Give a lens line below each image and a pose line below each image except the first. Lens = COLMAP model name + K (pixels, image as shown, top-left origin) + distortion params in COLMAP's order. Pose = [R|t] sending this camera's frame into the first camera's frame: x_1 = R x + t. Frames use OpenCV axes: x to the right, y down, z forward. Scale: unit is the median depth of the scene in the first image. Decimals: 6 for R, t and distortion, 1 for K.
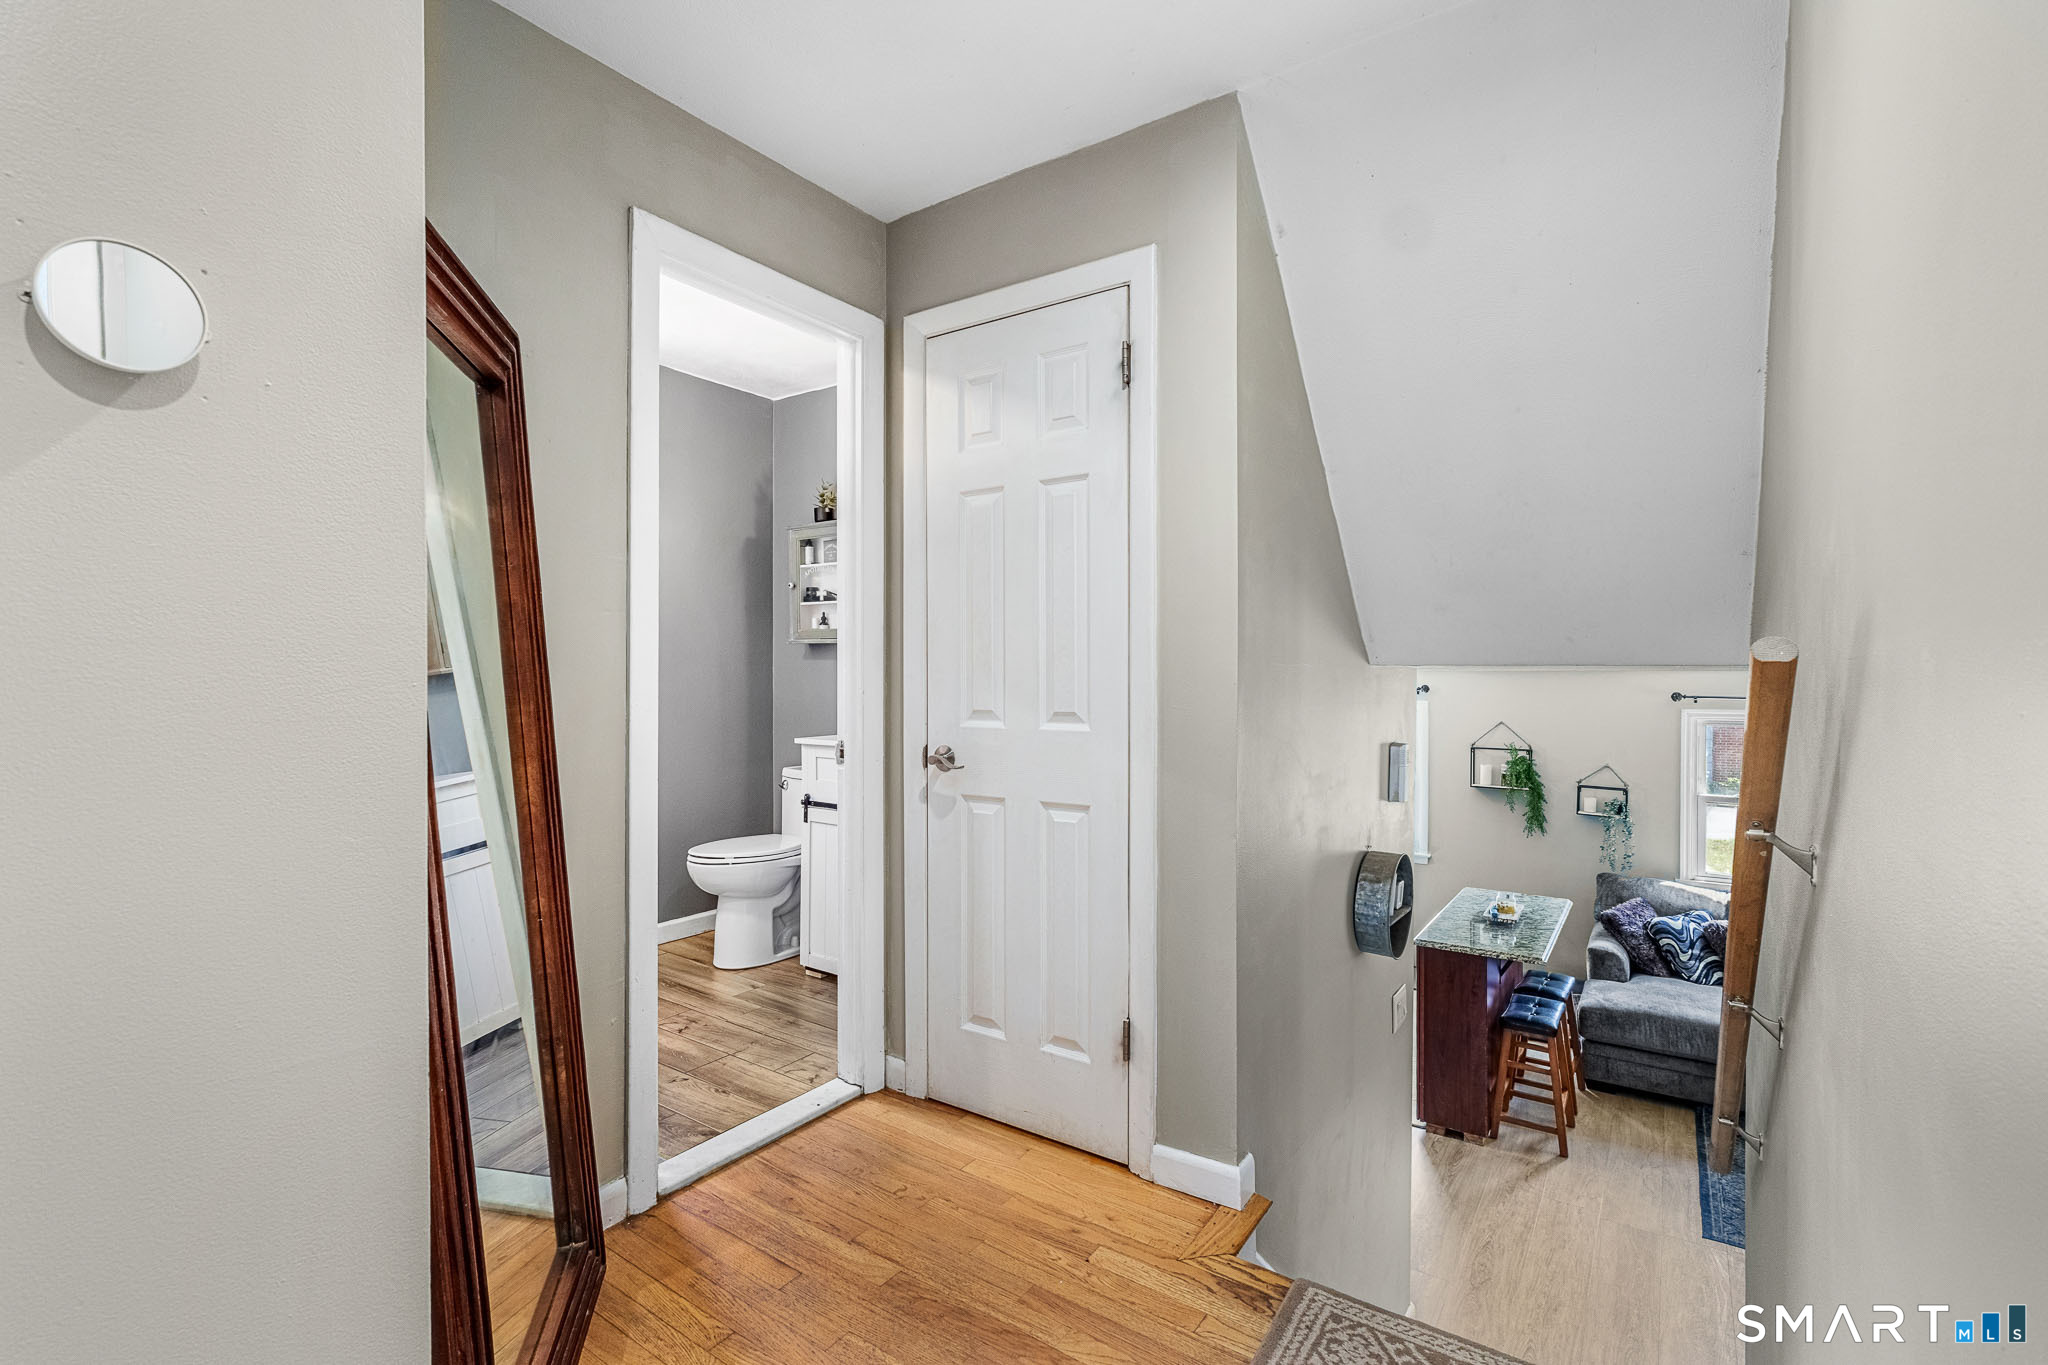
lens RADIAL K [[925.7, 0, 1022.4], [0, 925.7, 679.8], [0, 0, 1]] dist [-0.005807, -0.000056]
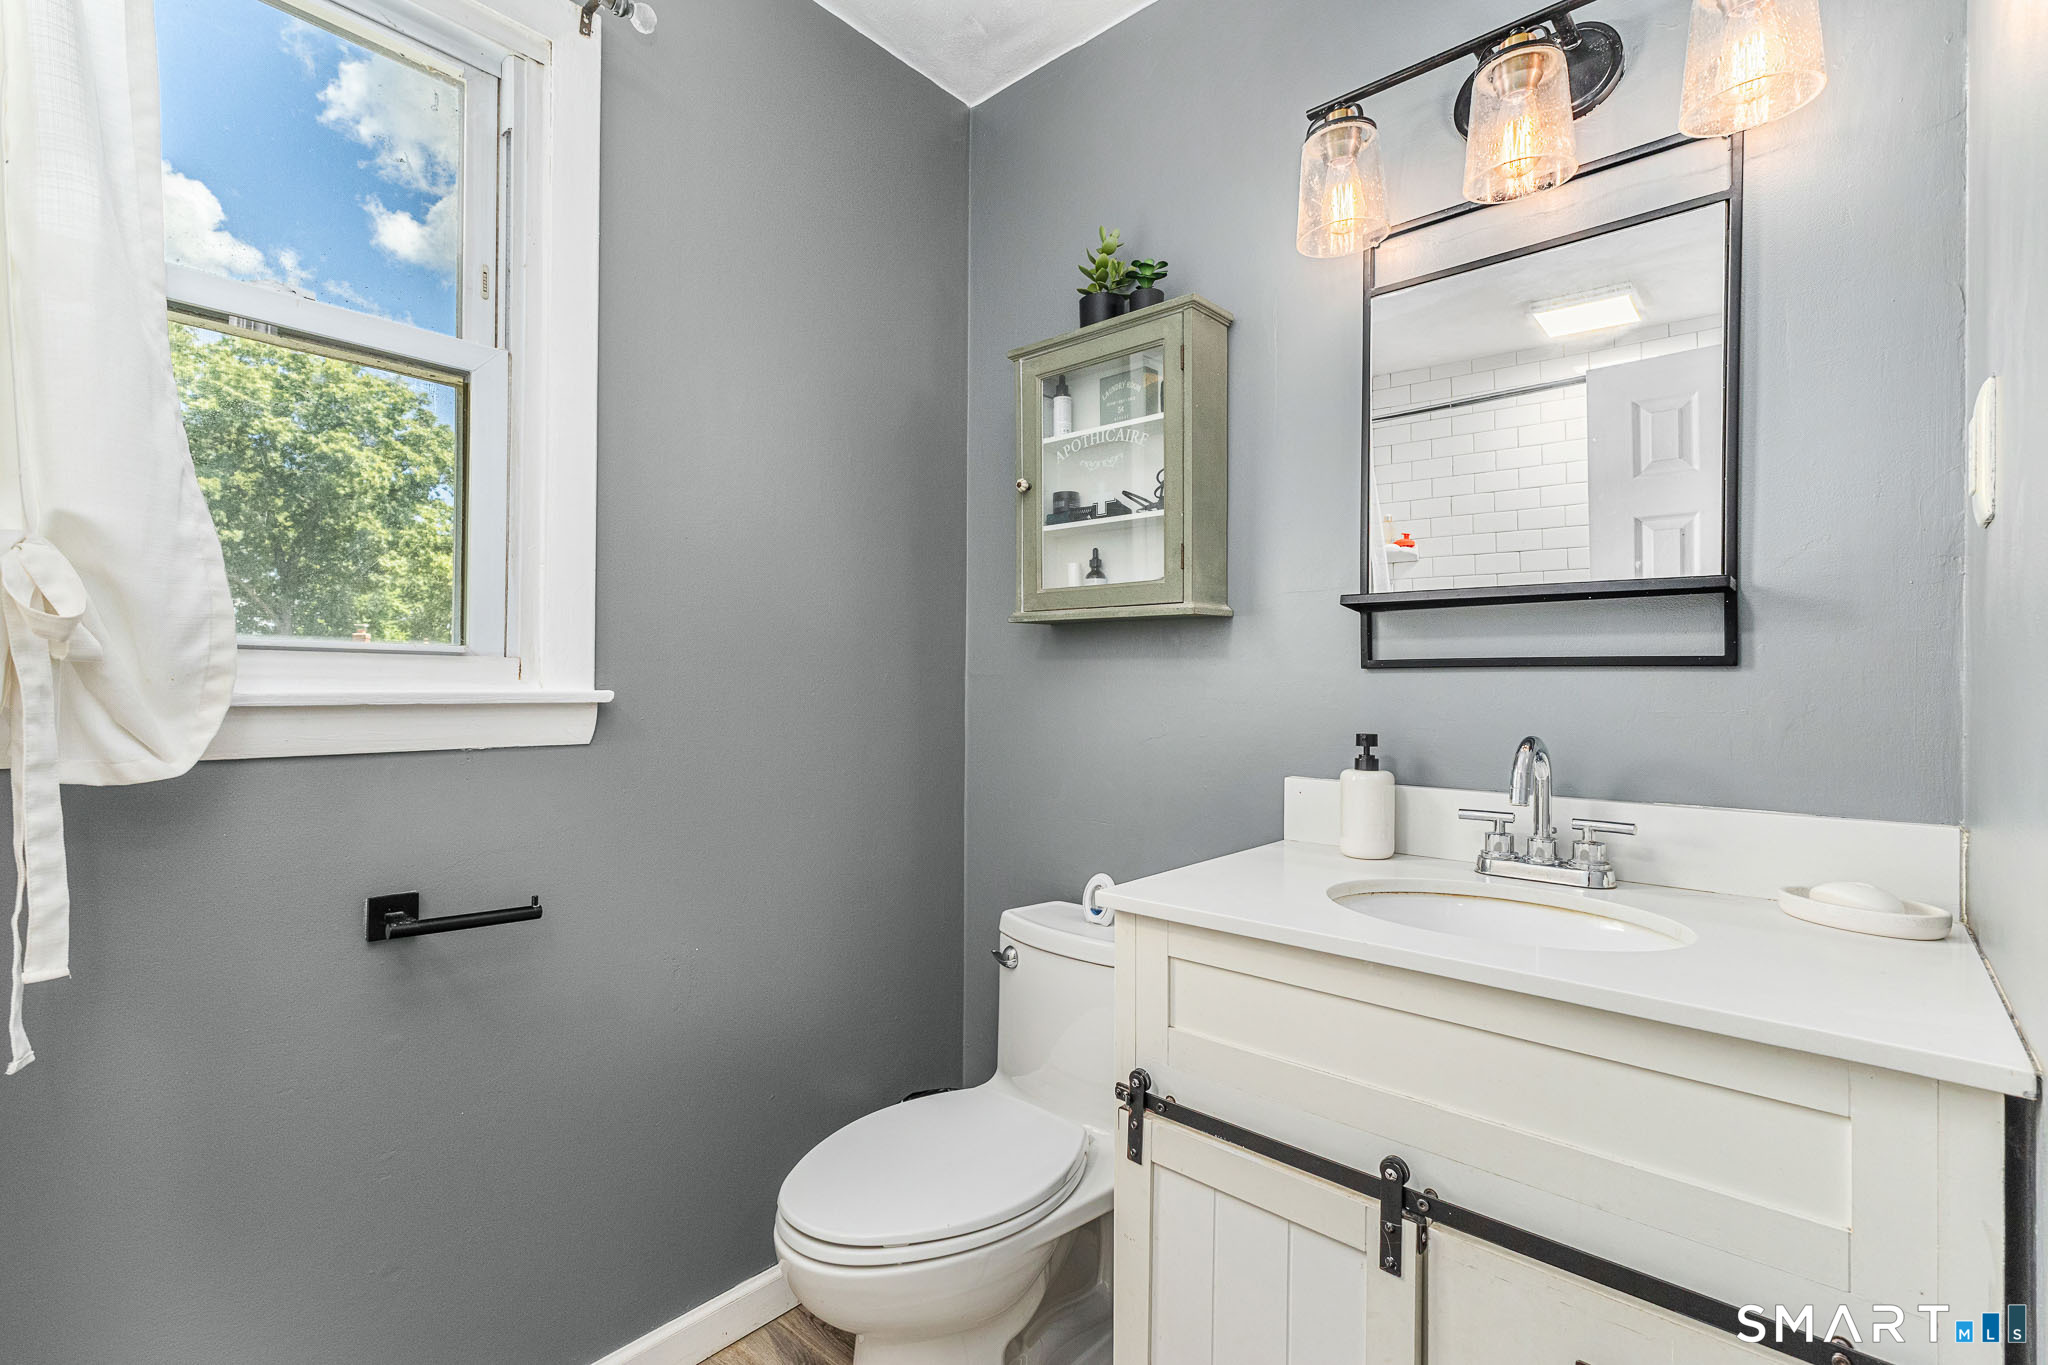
lens RADIAL K [[925.7, 0, 1026.0], [0, 925.7, 684.4], [0, 0, 1]] dist [-0.005807, -0.000056]
pose [[0.992060, -0.006543, -0.125595, -0.195055], [0.005533, 0.999949, -0.008390, -0.005965], [0.125644, 0.007628, 0.992046, 0.574622]]
